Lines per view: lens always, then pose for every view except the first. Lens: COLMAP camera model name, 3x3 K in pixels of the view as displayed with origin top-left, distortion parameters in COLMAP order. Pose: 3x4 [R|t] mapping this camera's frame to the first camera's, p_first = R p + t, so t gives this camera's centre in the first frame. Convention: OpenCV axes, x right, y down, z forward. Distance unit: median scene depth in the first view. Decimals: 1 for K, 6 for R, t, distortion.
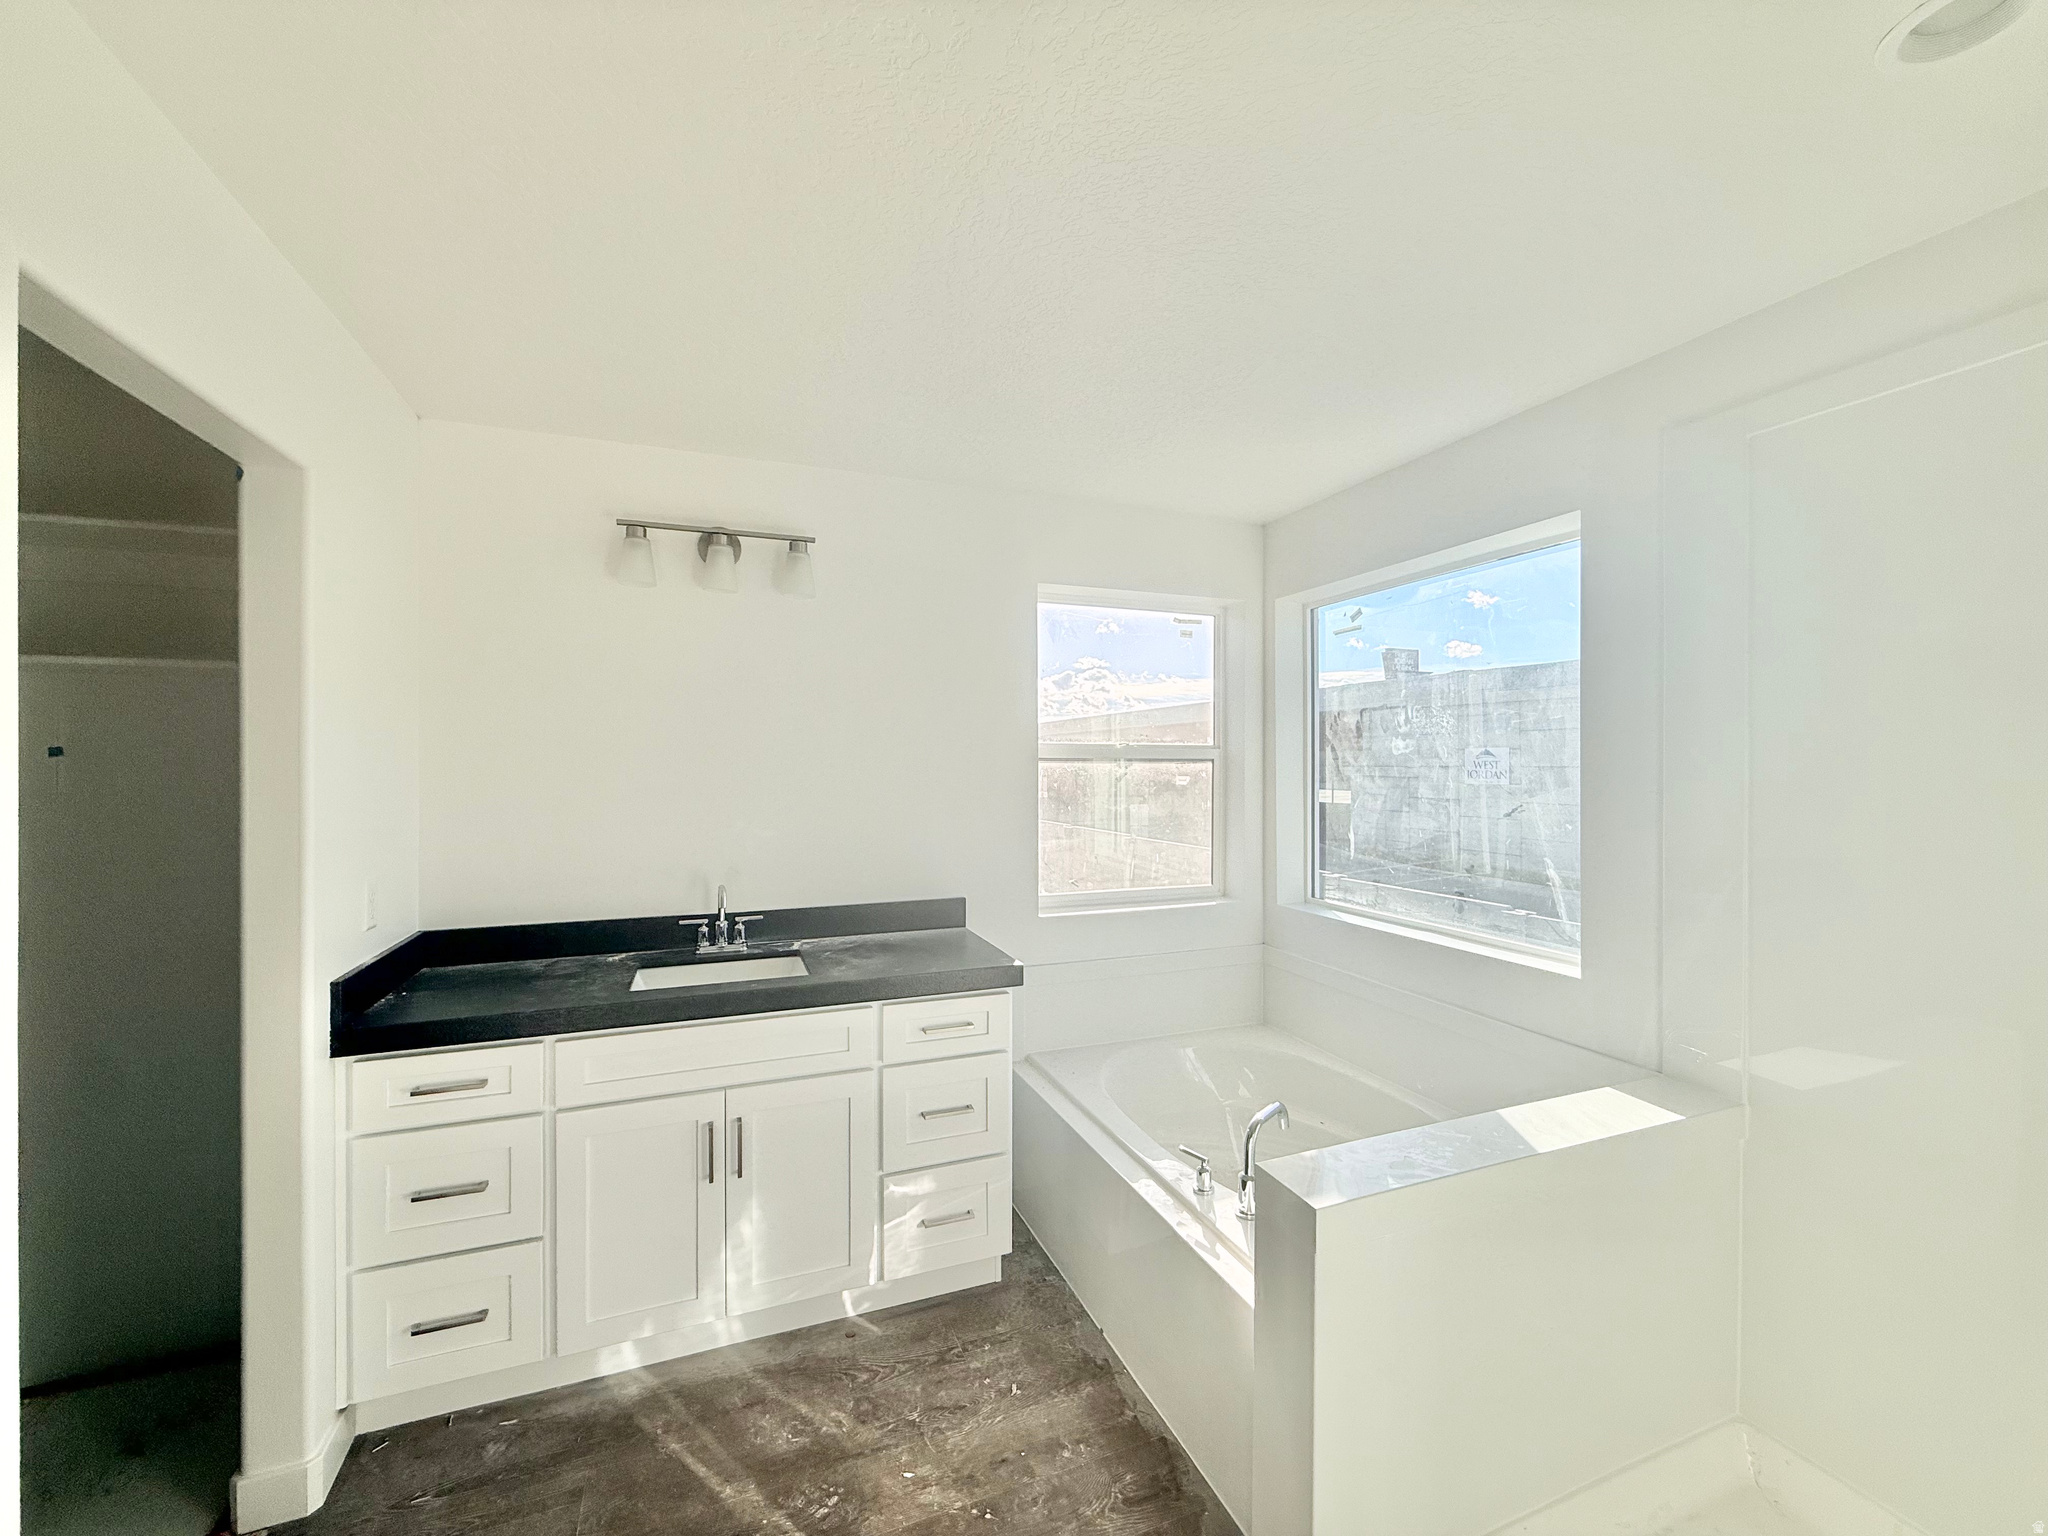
lens RADIAL K [[812.8, 0, 1022.4], [0, 812.8, 771.9], [0, 0, 1]] dist [-0.000112, 0.000254]
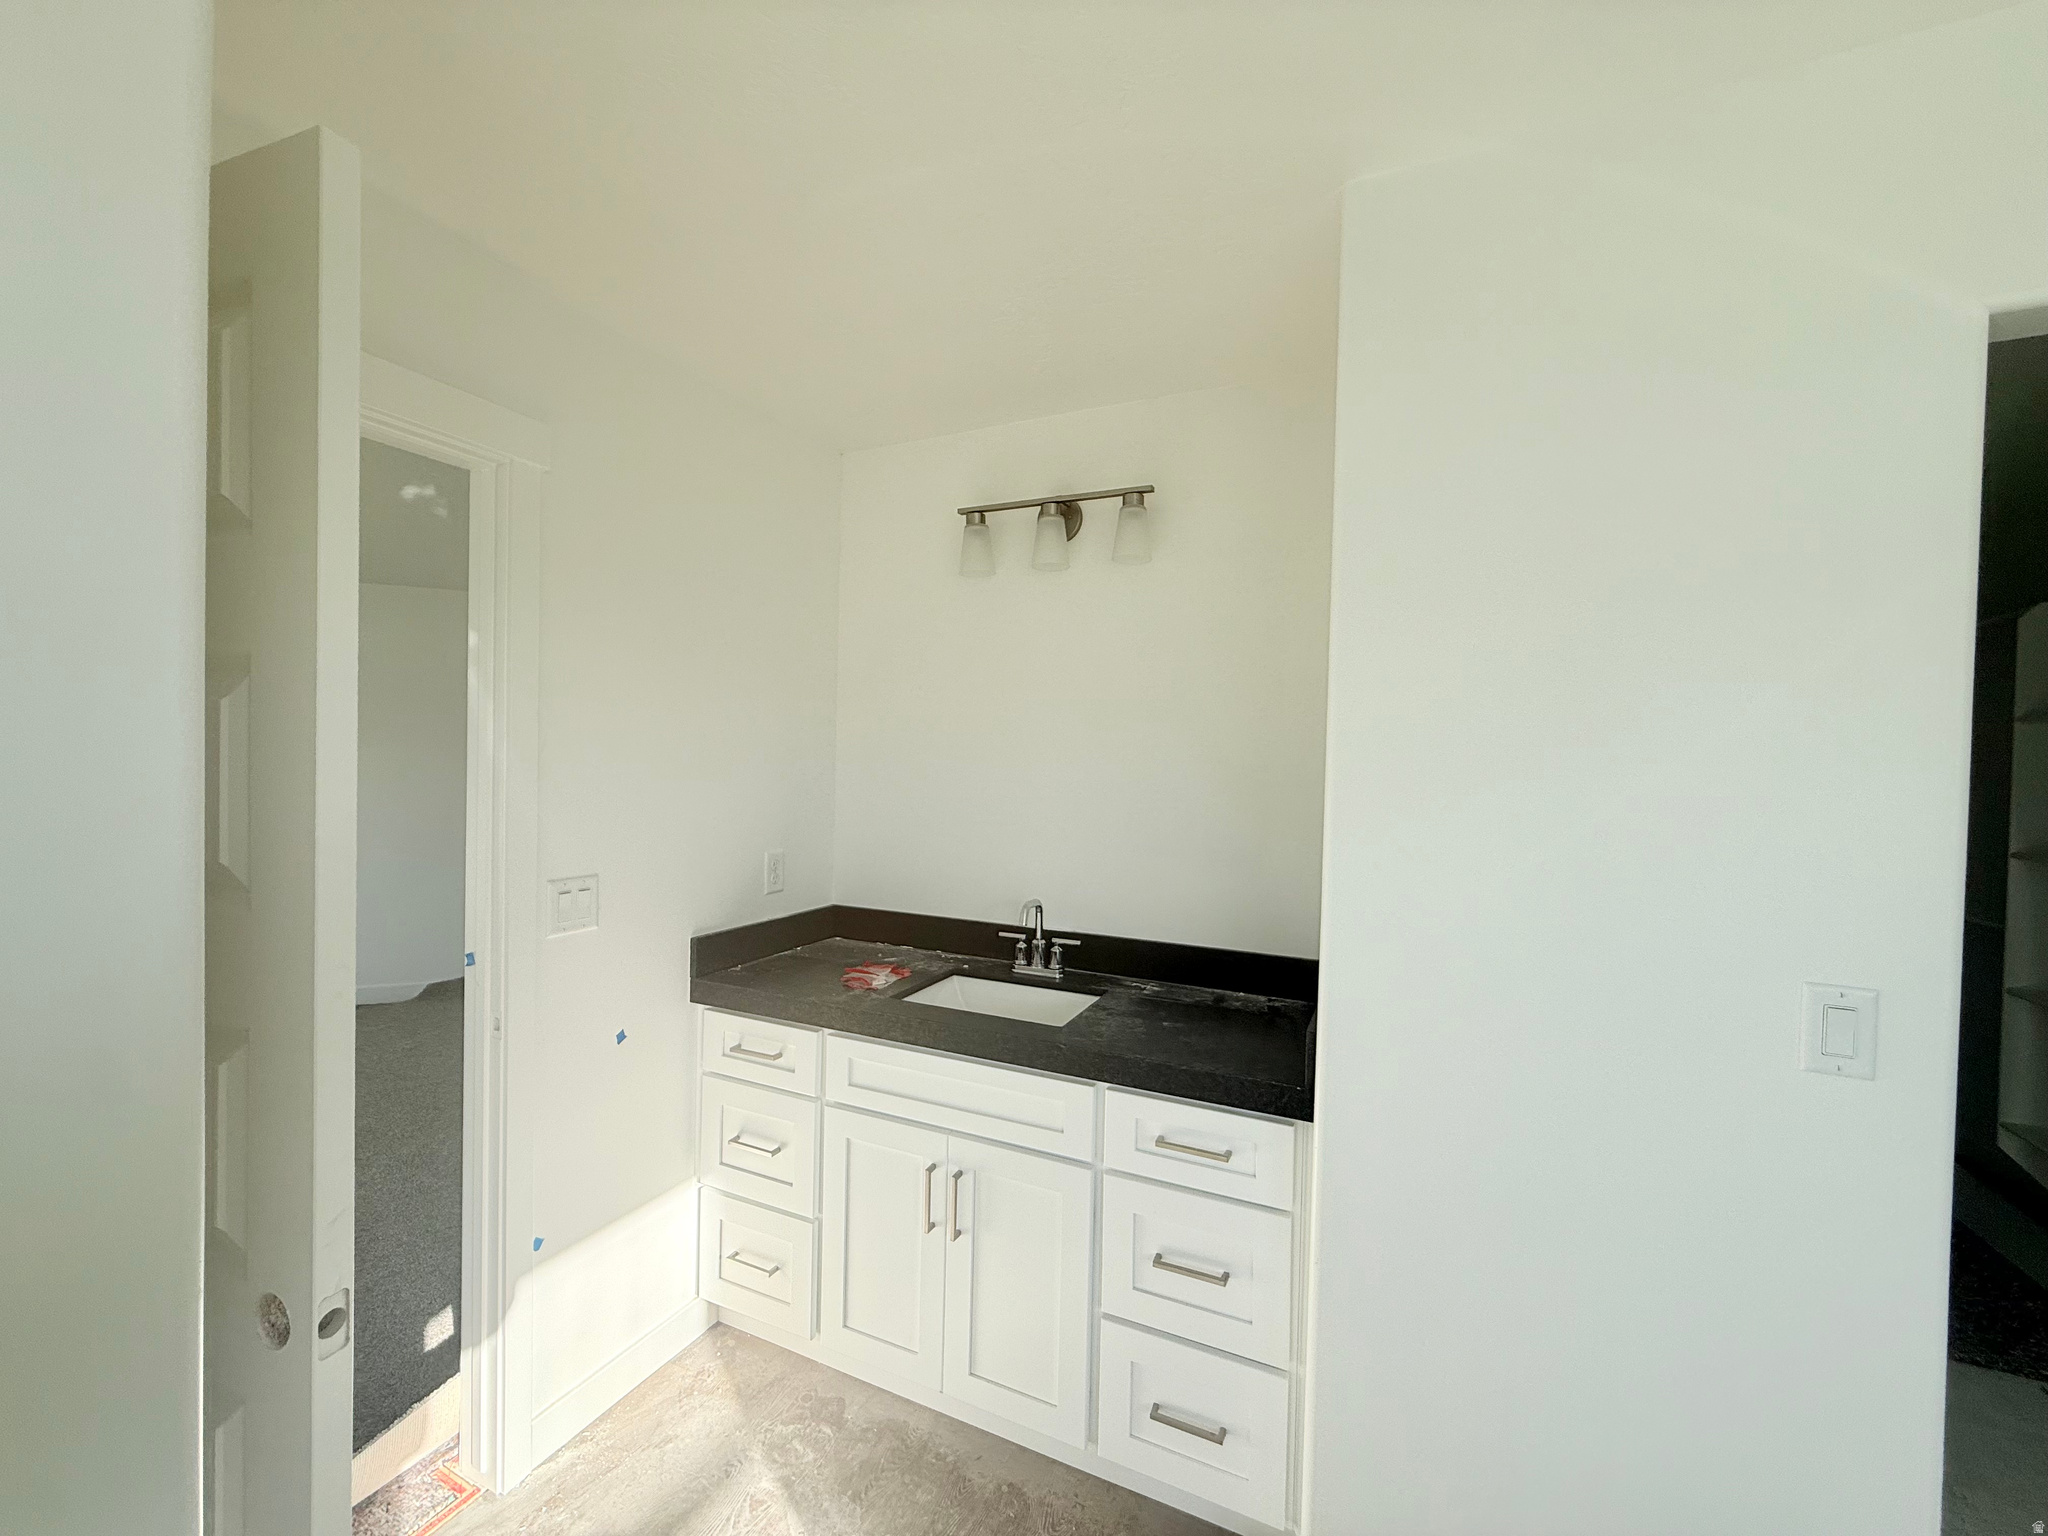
lens RADIAL K [[802.6, 0, 1144.8], [0, 802.6, 778.2], [0, 0, 1]] dist [0.000106, 0.000069]
pose [[0.717332, 0.017021, -0.696524, 0.324085], [-0.028072, 0.999596, -0.004483, 0.009028], [0.696166, 0.022768, 0.717520, 0.452276]]
